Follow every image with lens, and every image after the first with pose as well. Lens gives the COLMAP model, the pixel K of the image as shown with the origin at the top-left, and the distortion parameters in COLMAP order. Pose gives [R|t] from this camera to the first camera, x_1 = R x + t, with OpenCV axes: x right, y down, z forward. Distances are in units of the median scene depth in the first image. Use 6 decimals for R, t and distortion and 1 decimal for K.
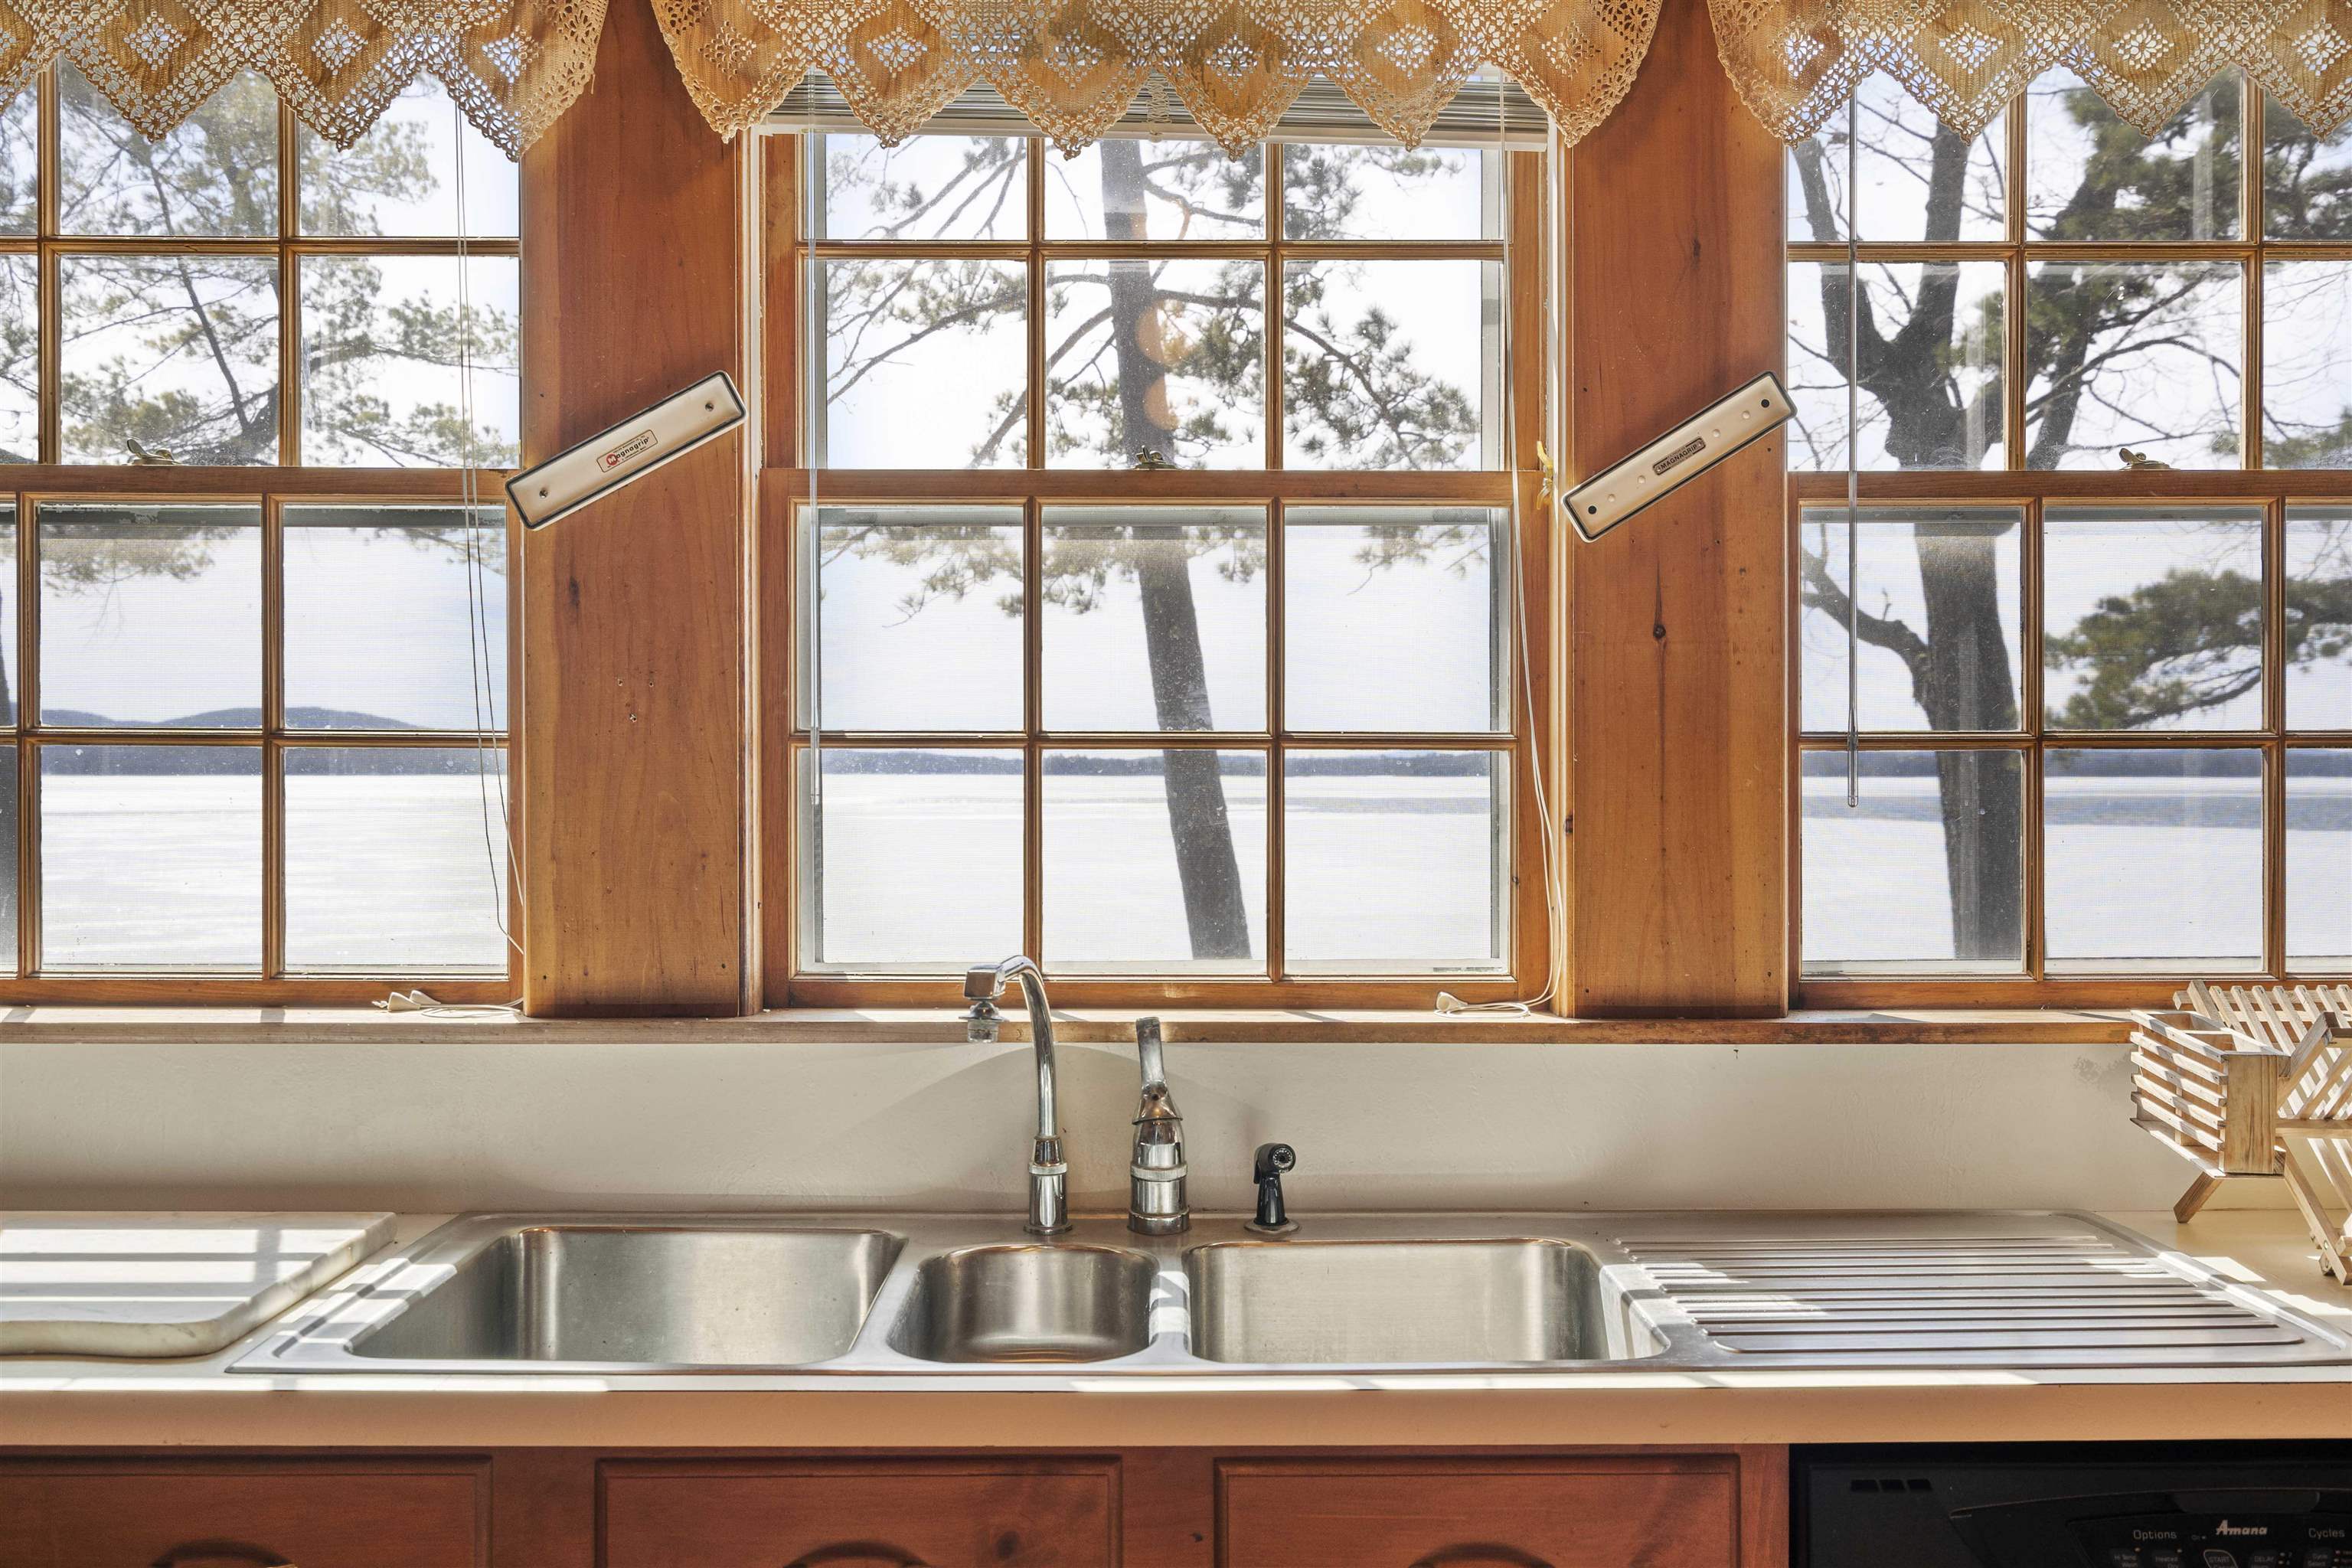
lens RADIAL K [[2329.7, 0, 1182.4], [0, 2329.7, 787.3], [0, 0, 1]] dist [0.003564, 0.000000]
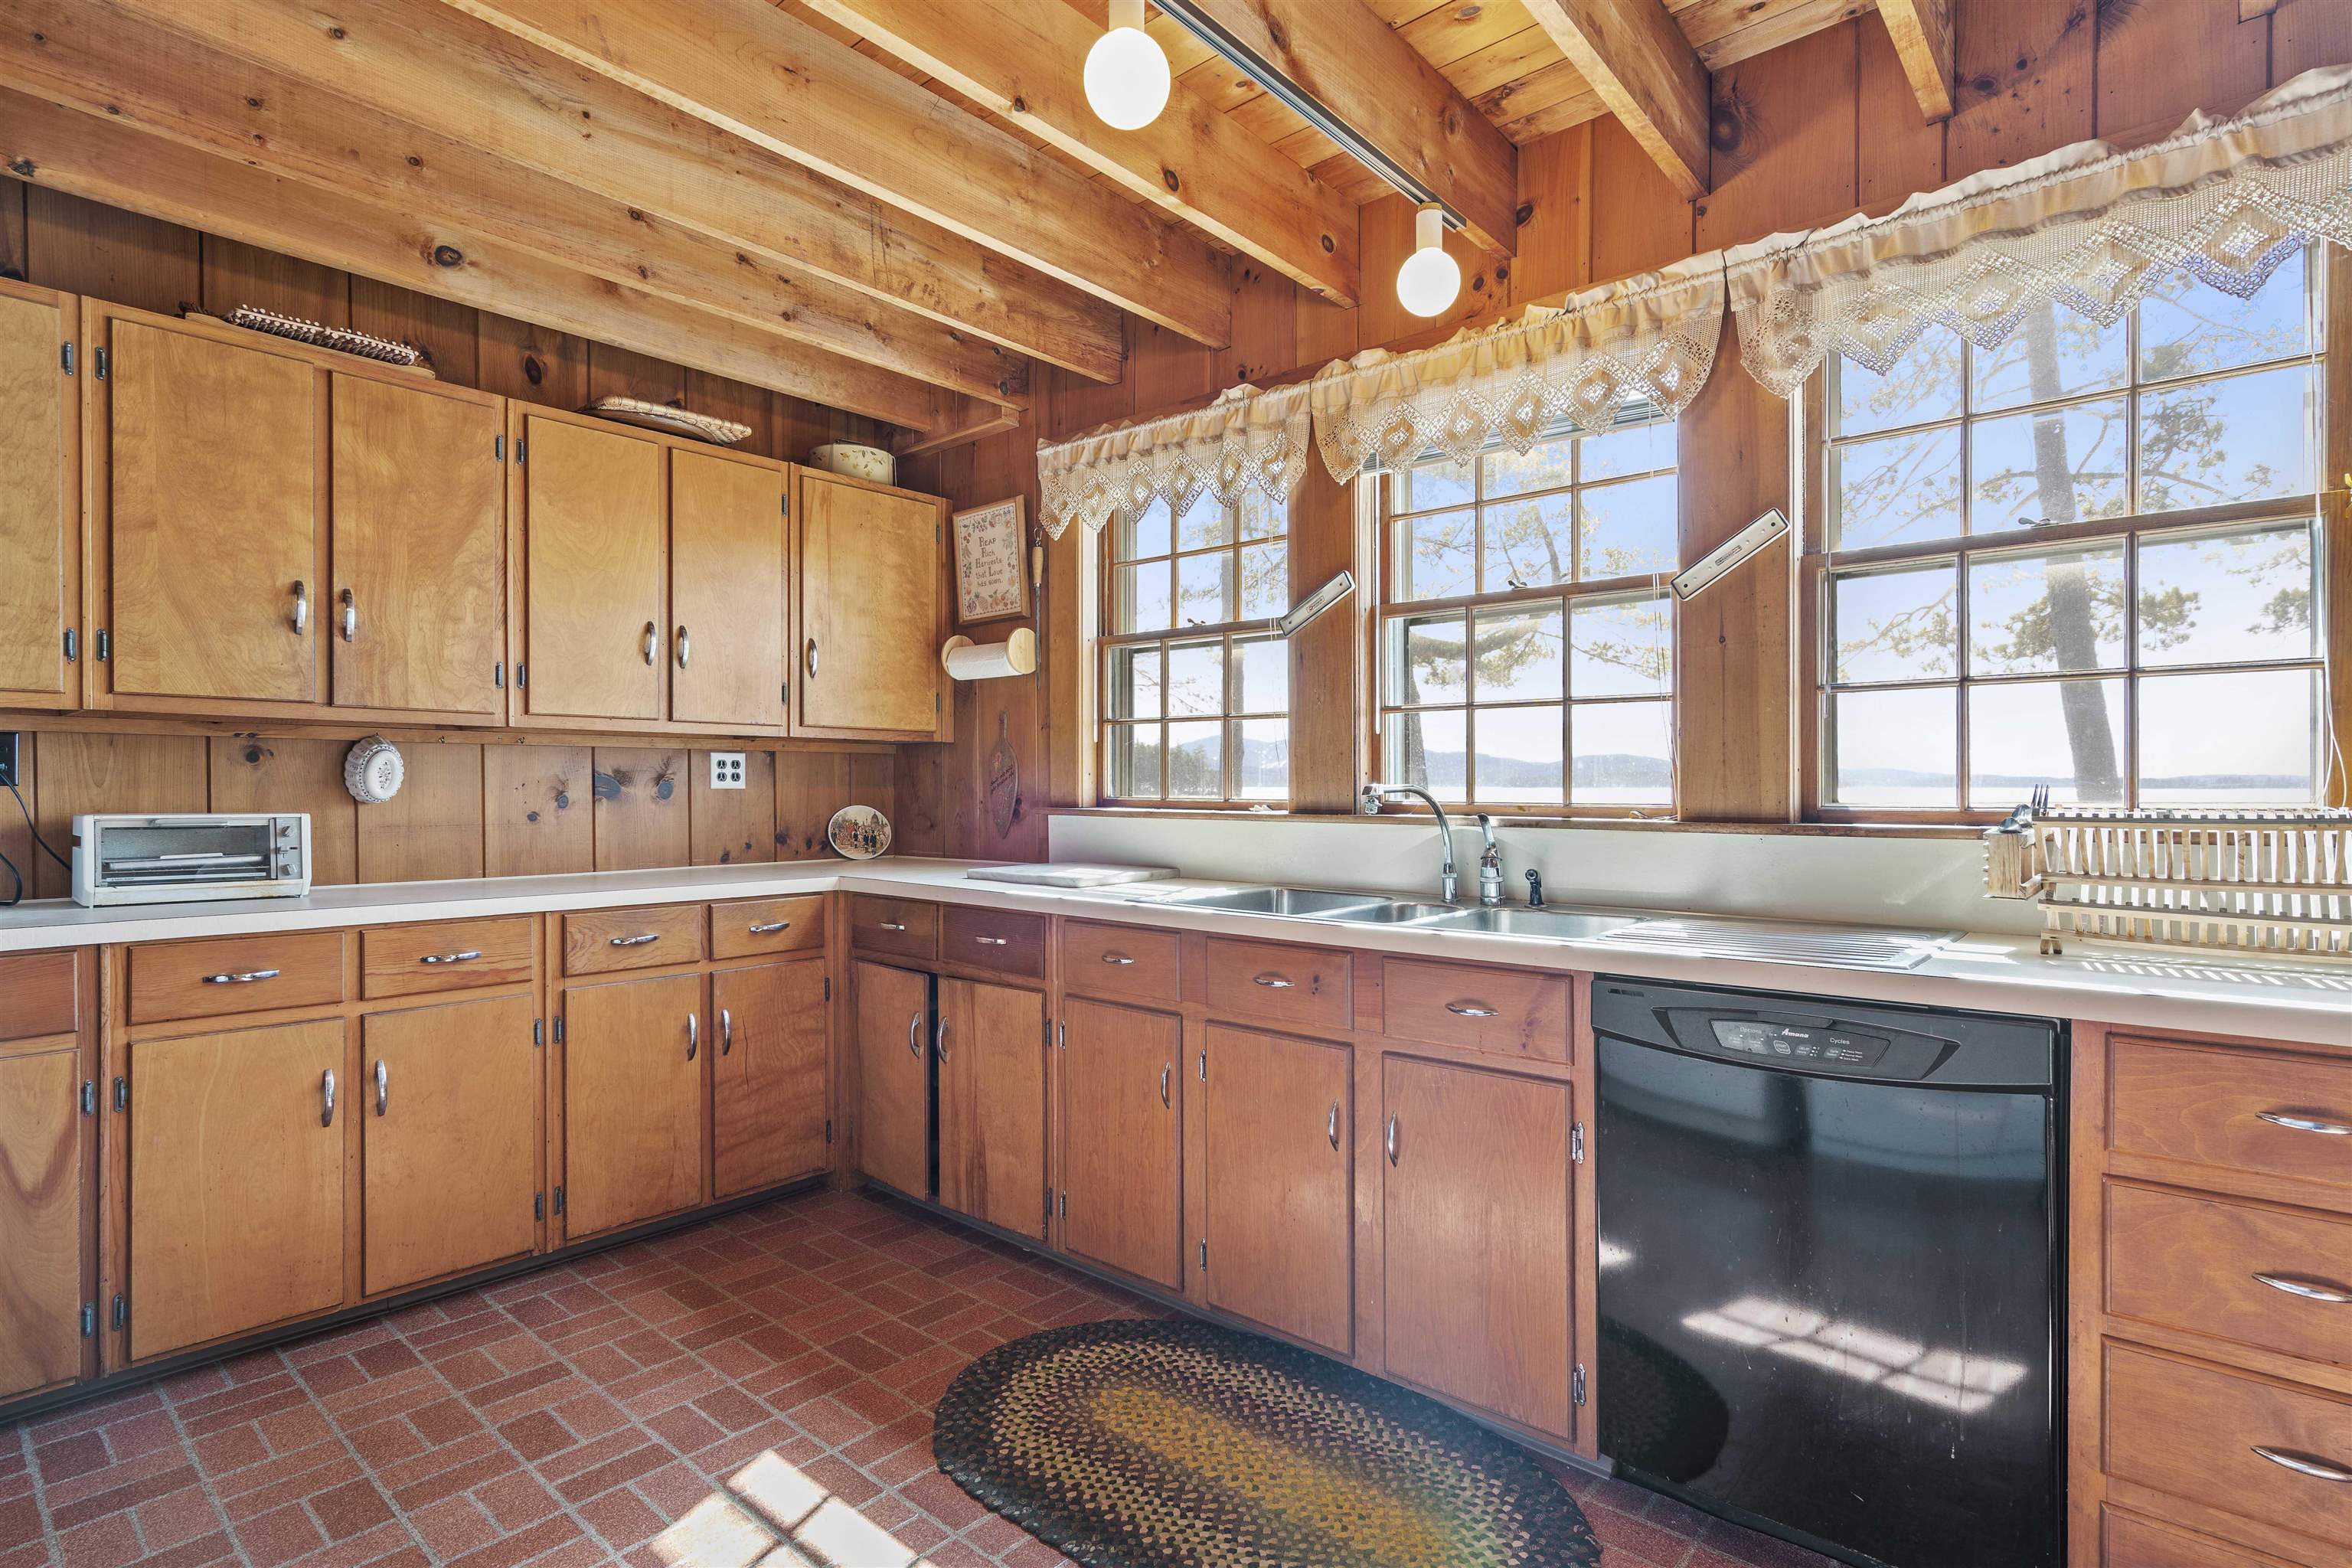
lens RADIAL K [[1165.6, 0, 1178.2], [0, 1165.6, 793.4], [0, 0, 1]] dist [0.000775, 0.001111]
pose [[0.747332, 0.002709, -0.664446, 0.541812], [-0.004290, 0.999991, -0.000749, 0.076146], [0.664437, 0.003411, 0.747336, -0.119217]]
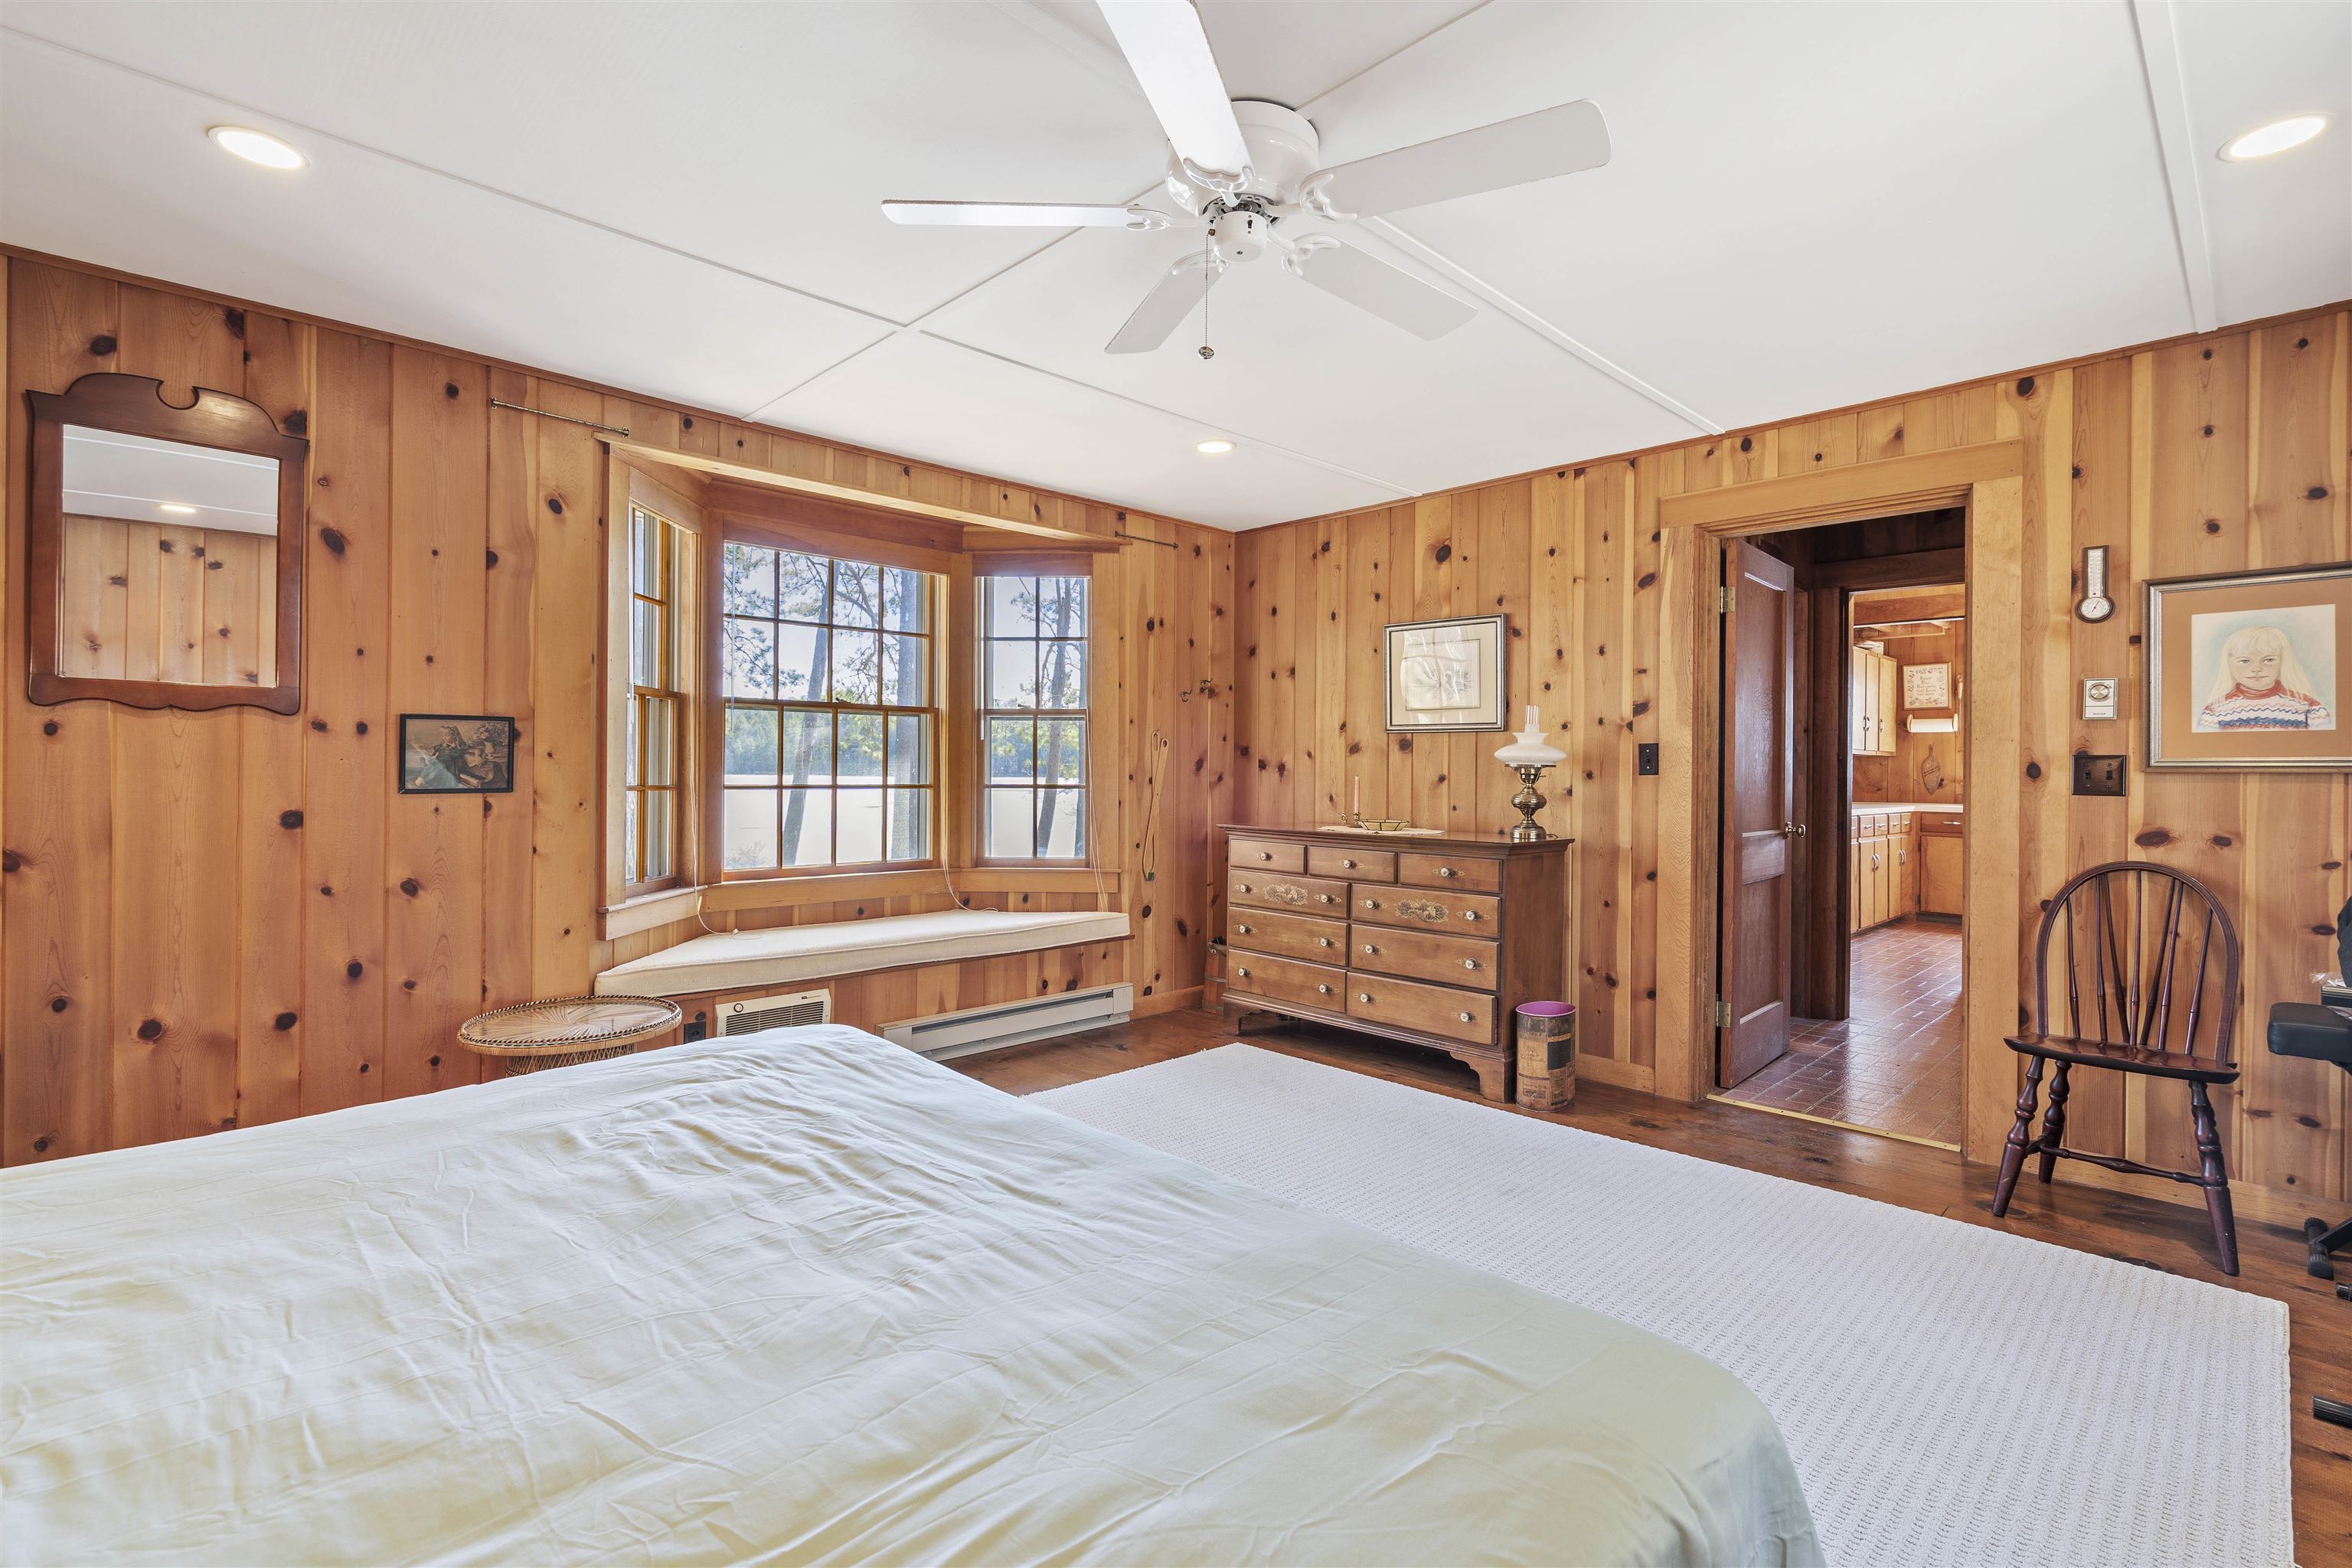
lens RADIAL K [[1078.5, 0, 1172.8], [0, 1078.5, 780.0], [0, 0, 1]] dist [-0.003129, -0.000056]
pose [[0.691833, 0.010089, -0.721987, 0.160881], [-0.014380, 0.999897, 0.000193, 0.130215], [0.721914, 0.010249, 0.691907, -3.951941]]
